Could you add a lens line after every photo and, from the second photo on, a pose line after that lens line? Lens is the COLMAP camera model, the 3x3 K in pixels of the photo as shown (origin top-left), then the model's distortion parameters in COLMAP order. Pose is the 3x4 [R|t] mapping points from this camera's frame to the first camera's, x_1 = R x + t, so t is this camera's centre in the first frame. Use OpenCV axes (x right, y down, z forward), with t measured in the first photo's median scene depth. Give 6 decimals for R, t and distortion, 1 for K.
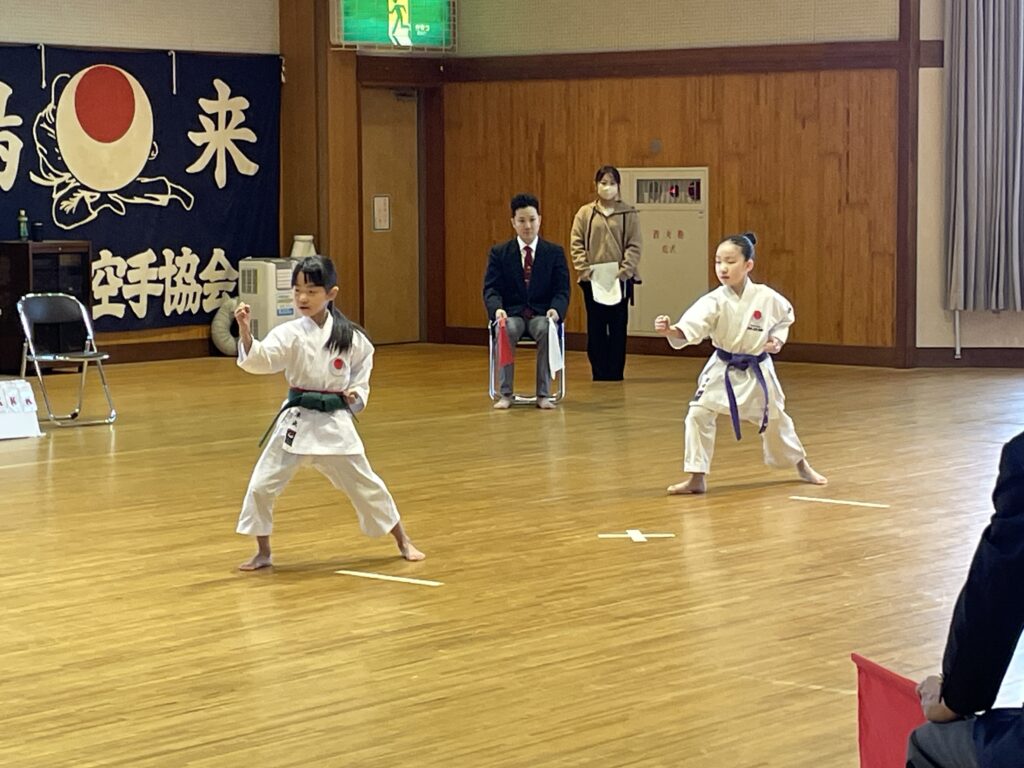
lens RADIAL K [[2608.8, 0, 536.5], [0, 2608.8, 393.1], [0, 0, 1]] dist [0.114917, 0.000000]
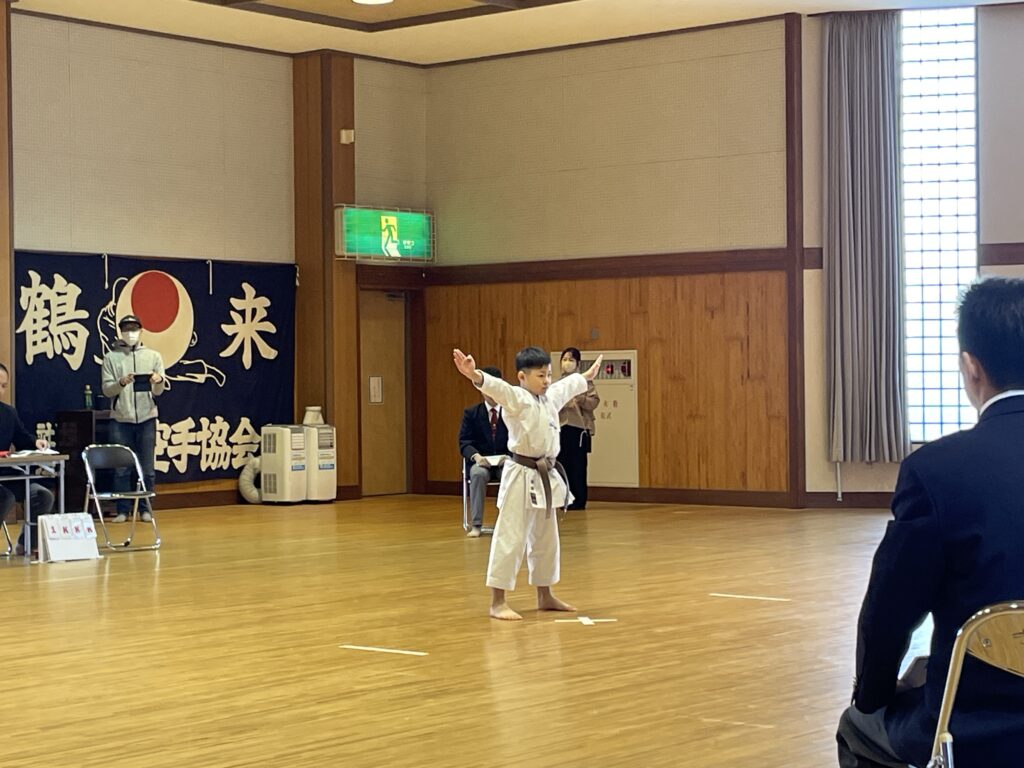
lens RADIAL K [[2073.9, 0, 513.4], [0, 2073.9, 378.1], [0, 0, 1]] dist [0.106596, 0.000000]
pose [[0.999957, -0.004412, 0.008106, -0.001573], [0.005095, 0.996257, -0.086288, 0.012415], [-0.007695, 0.086326, 0.996237, 0.010382]]
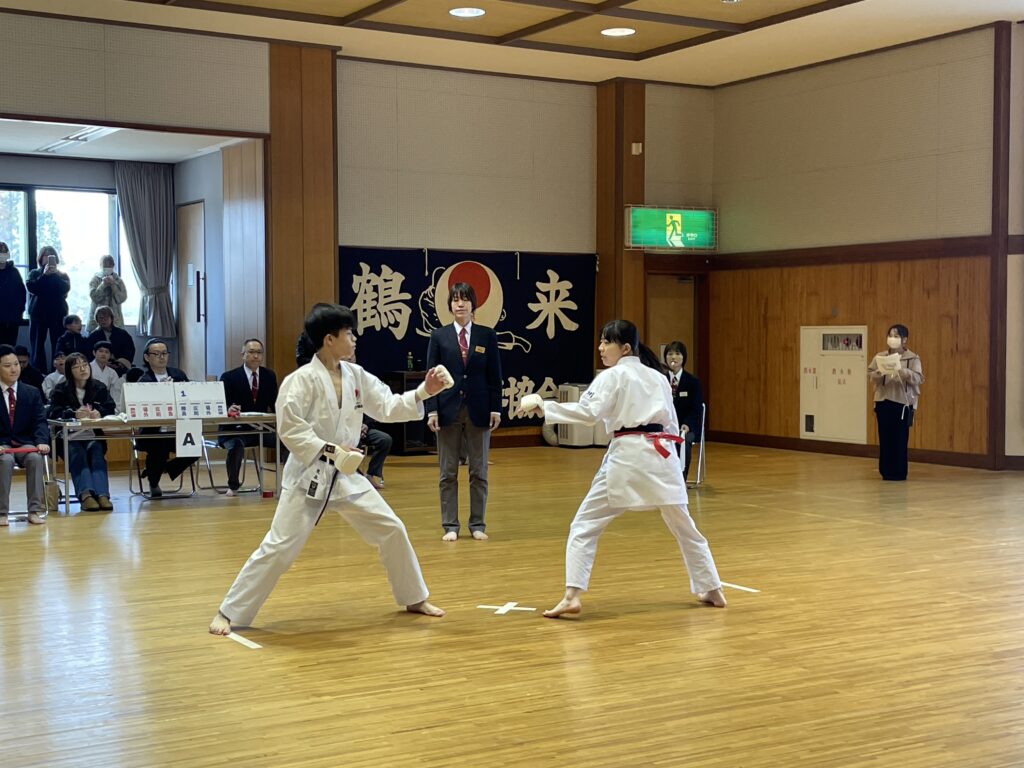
lens RADIAL K [[1475.1, 0, 495.1], [0, 1475.1, 399.7], [0, 0, 1]] dist [0.090782, 0.000000]
pose [[0.948067, 0.018714, -0.317519, 0.132378], [-0.030948, 0.998958, -0.033531, -0.011435], [0.316561, 0.041616, 0.947659, 0.155131]]
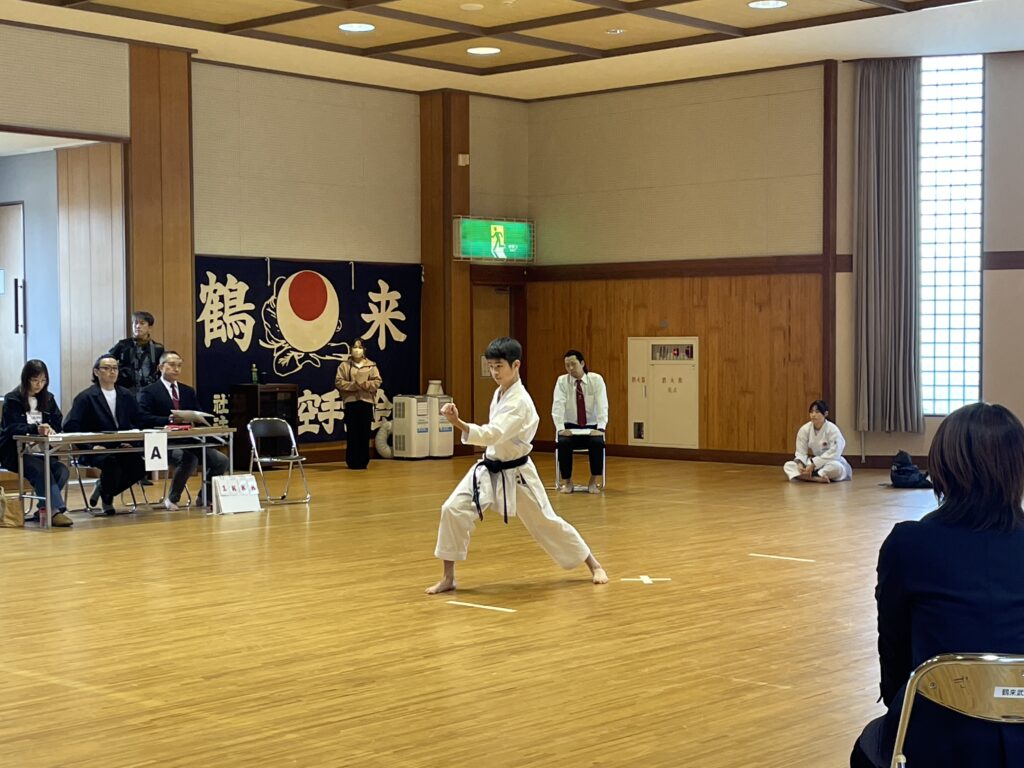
lens RADIAL K [[1690.9, 0, 527.6], [0, 1690.9, 398.4], [0, 0, 1]] dist [0.109849, 0.000000]
pose [[0.999288, 0.003010, -0.037601, 0.003094], [-0.004880, 0.998750, -0.049748, -0.000463], [0.037404, 0.049896, 0.998054, 0.006182]]
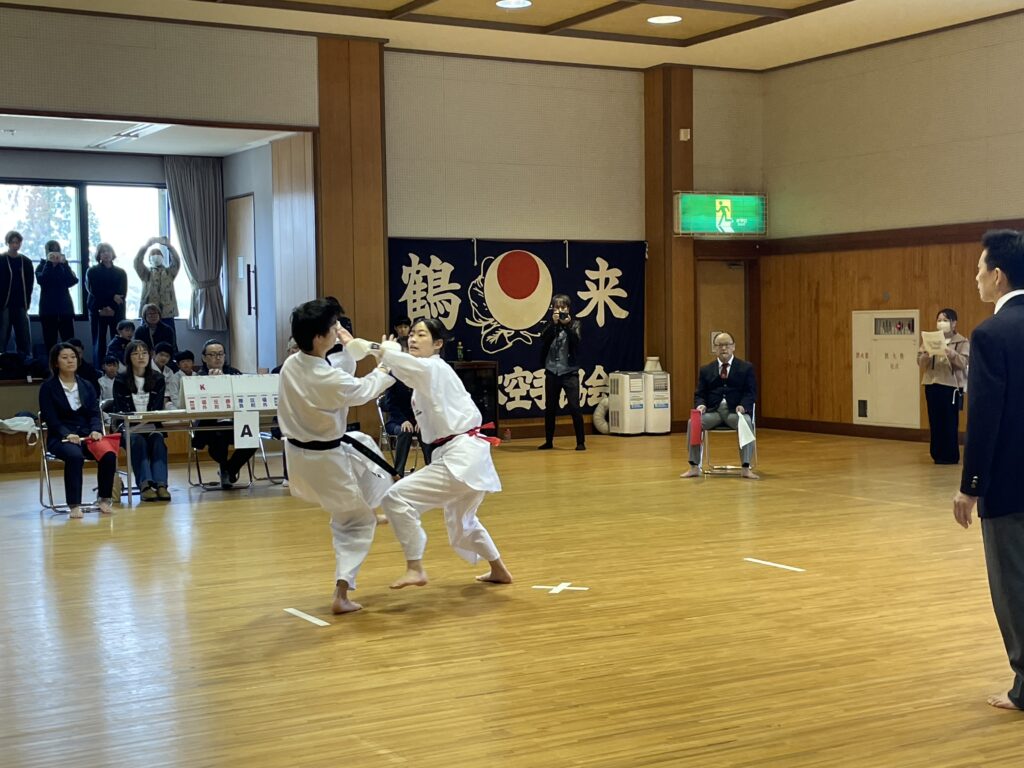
lens RADIAL K [[1526.2, 0, 510.9], [0, 1526.2, 393.7], [0, 0, 1]] dist [0.103906, 0.000000]
pose [[0.940996, 0.008207, -0.338317, 0.141284], [-0.019458, 0.999364, -0.029876, -0.010319], [0.337857, 0.034696, 0.940558, 0.126525]]
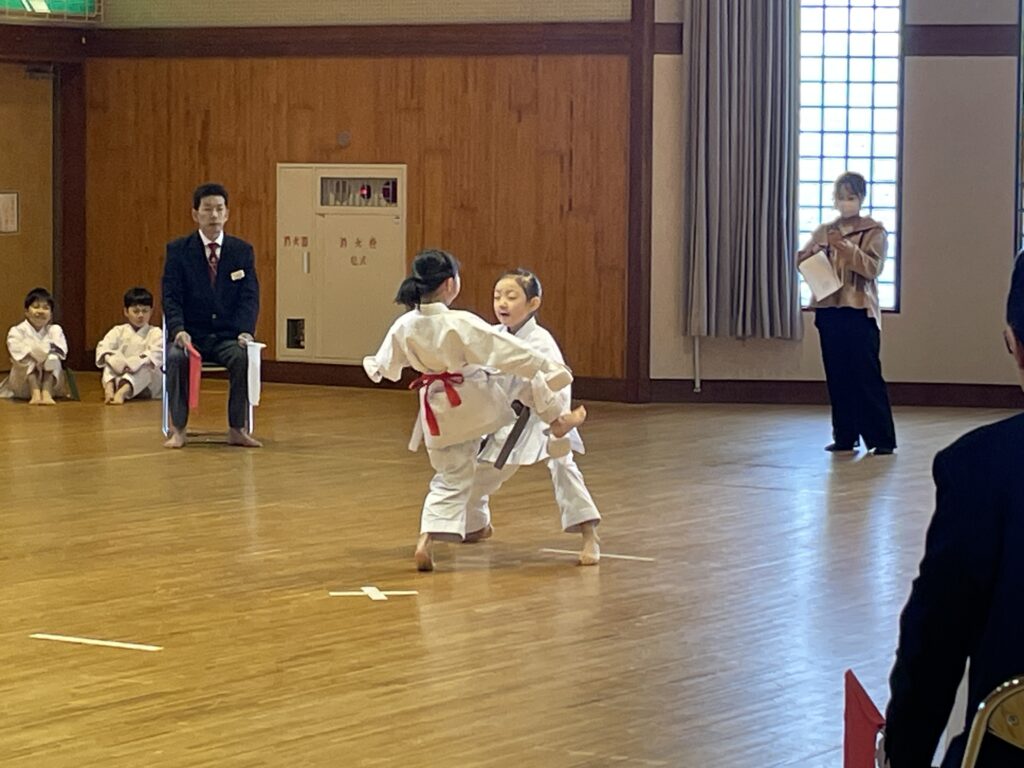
lens RADIAL K [[3156.9, 0, 569.6], [0, 3156.9, 374.3], [0, 0, 1]] dist [0.100610, 0.000000]
pose [[0.990956, 0.007265, 0.133990, -0.018708], [-0.004749, 0.999807, -0.019082, 0.000927], [-0.134102, 0.018273, 0.990799, -0.022023]]
